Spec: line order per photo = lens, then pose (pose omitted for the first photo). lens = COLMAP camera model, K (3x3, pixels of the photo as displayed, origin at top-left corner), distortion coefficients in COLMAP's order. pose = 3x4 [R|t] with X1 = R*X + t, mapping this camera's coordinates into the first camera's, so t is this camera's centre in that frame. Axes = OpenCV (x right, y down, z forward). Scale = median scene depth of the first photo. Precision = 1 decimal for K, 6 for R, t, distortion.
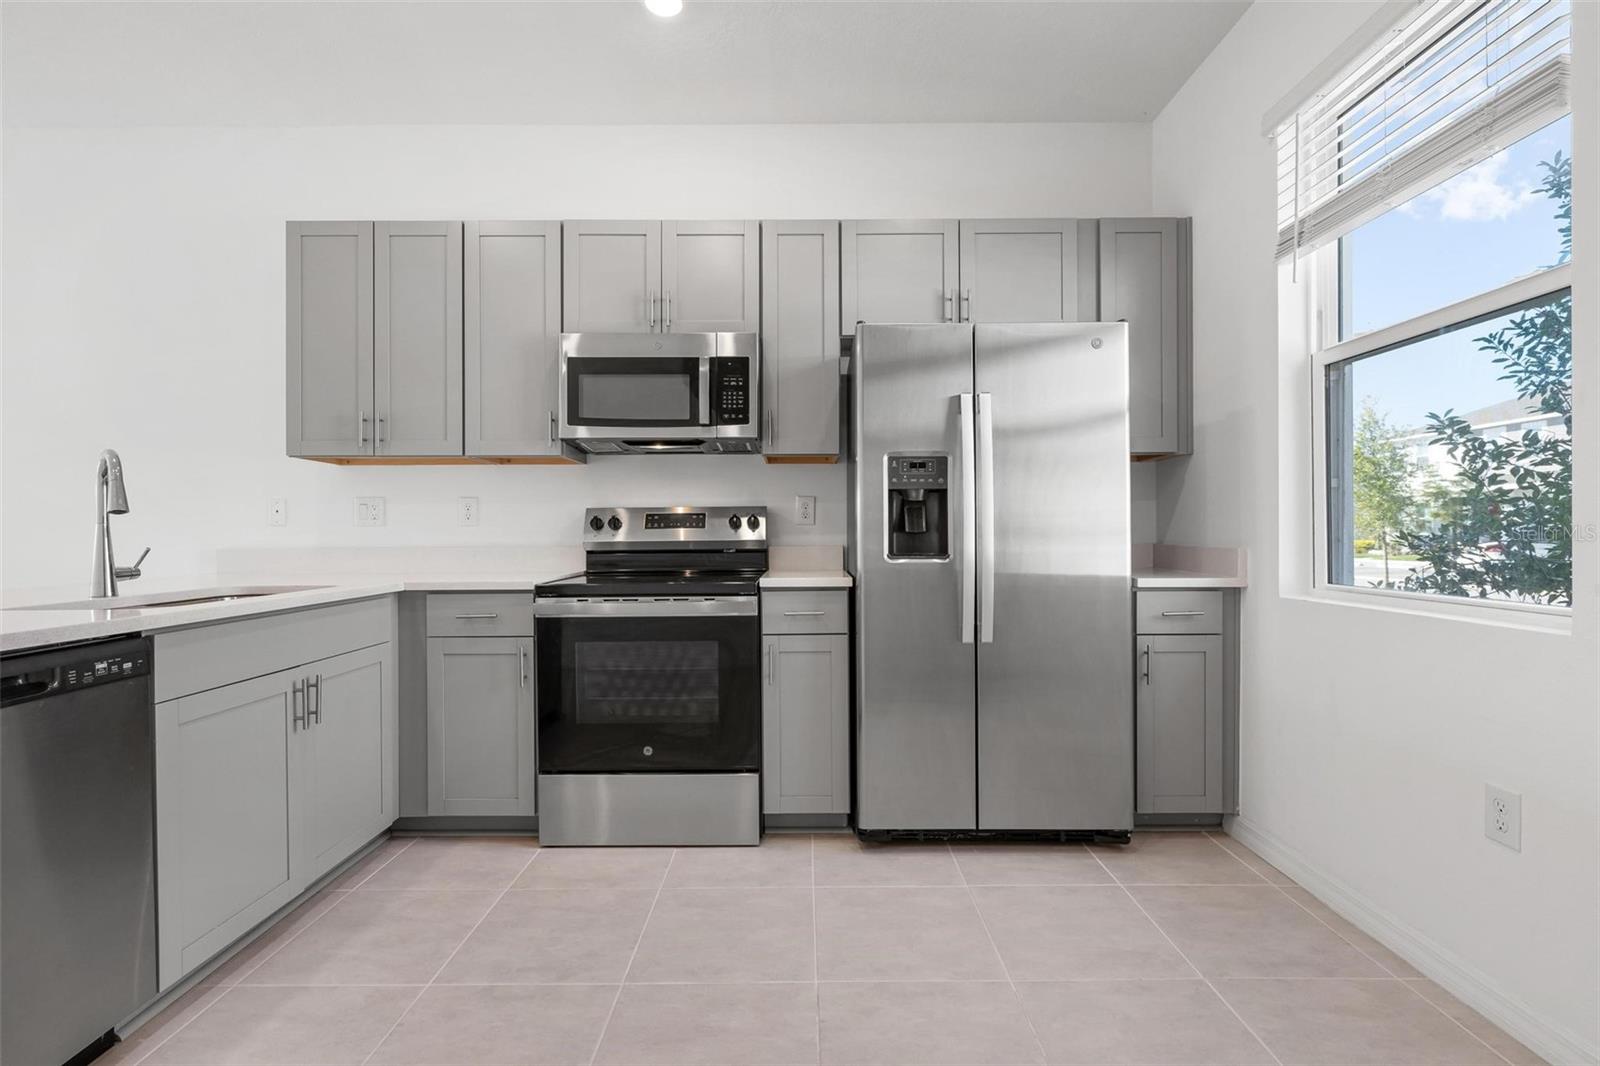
lens RADIAL K [[734.0, 0, 800.3], [0, 734.0, 534.6], [0, 0, 1]] dist [-0.000053, -0.000219]
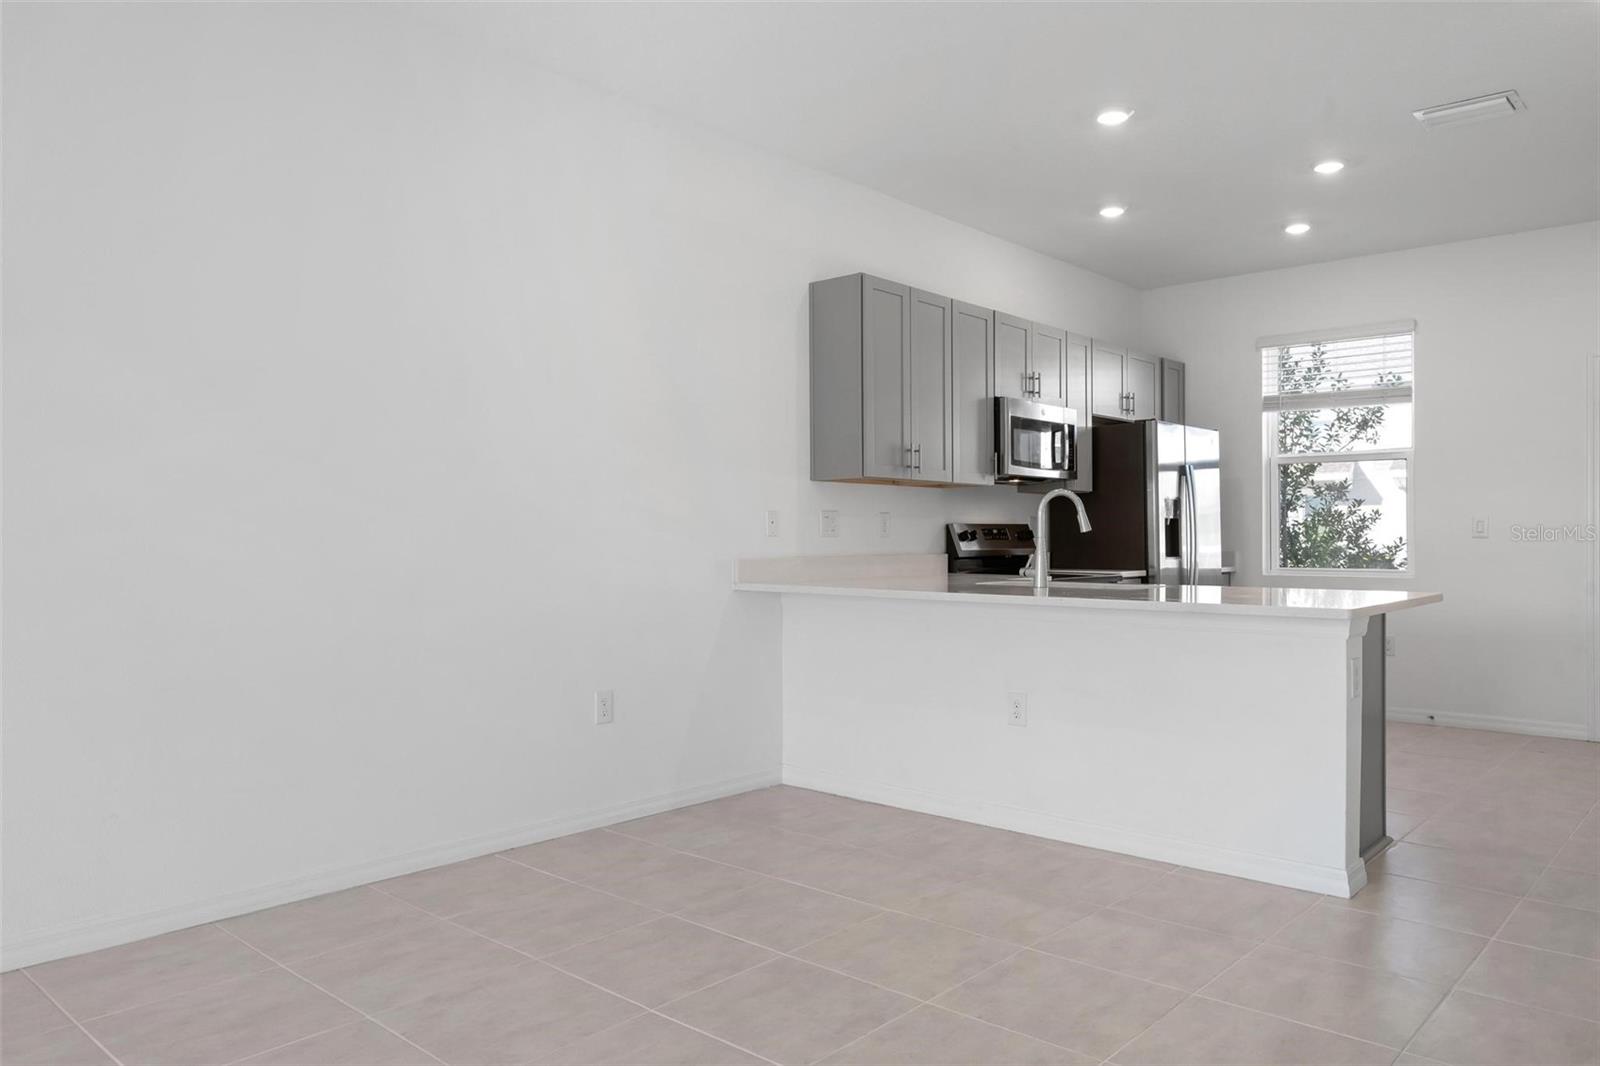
lens RADIAL K [[1123.4, 0, 805.6], [0, 1123.4, 533.6], [0, 0, 1]] dist [-0.002477, 0.000854]
pose [[0.660831, 0.005980, 0.750511, -2.340643], [0.001061, 0.999960, -0.008902, -0.002511], [-0.750534, 0.006679, 0.660798, -0.107406]]
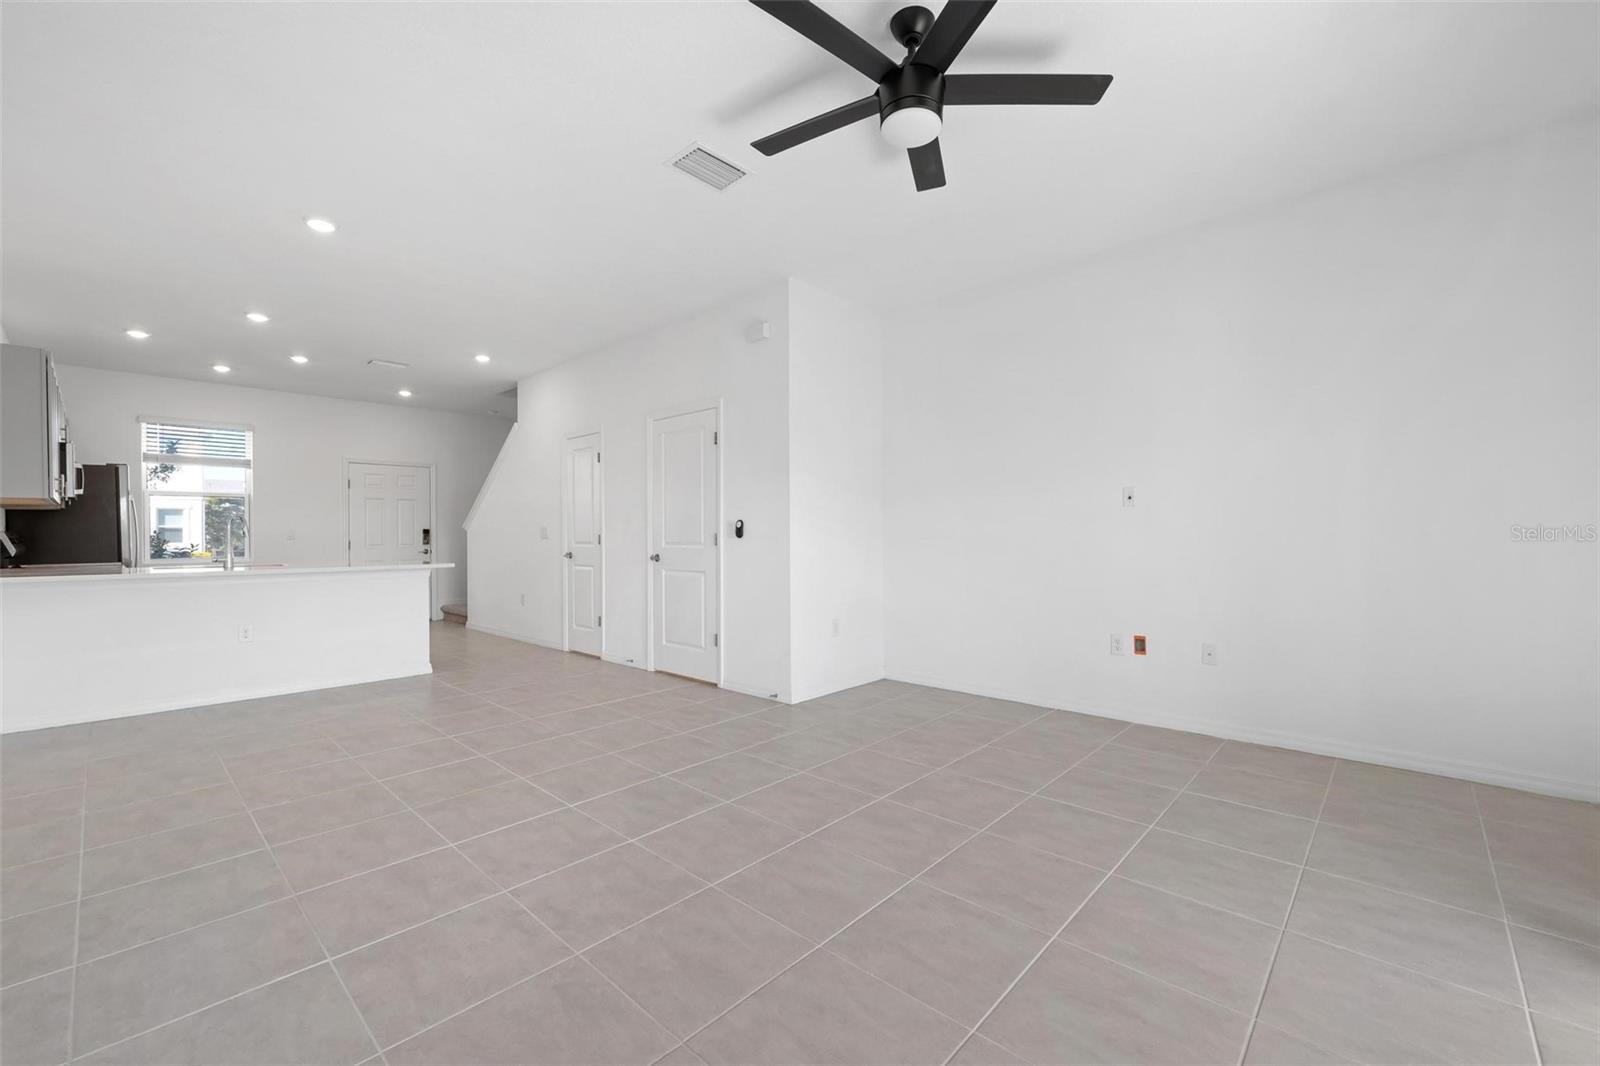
lens RADIAL K [[657.4, 0, 803.8], [0, 657.4, 535.0], [0, 0, 1]] dist [0.000043, -0.000175]
pose [[-0.734666, 0.009759, 0.678359, -3.225087], [0.014279, 0.999897, 0.001079, -0.004490], [-0.678279, 0.010479, -0.734730, 1.055659]]
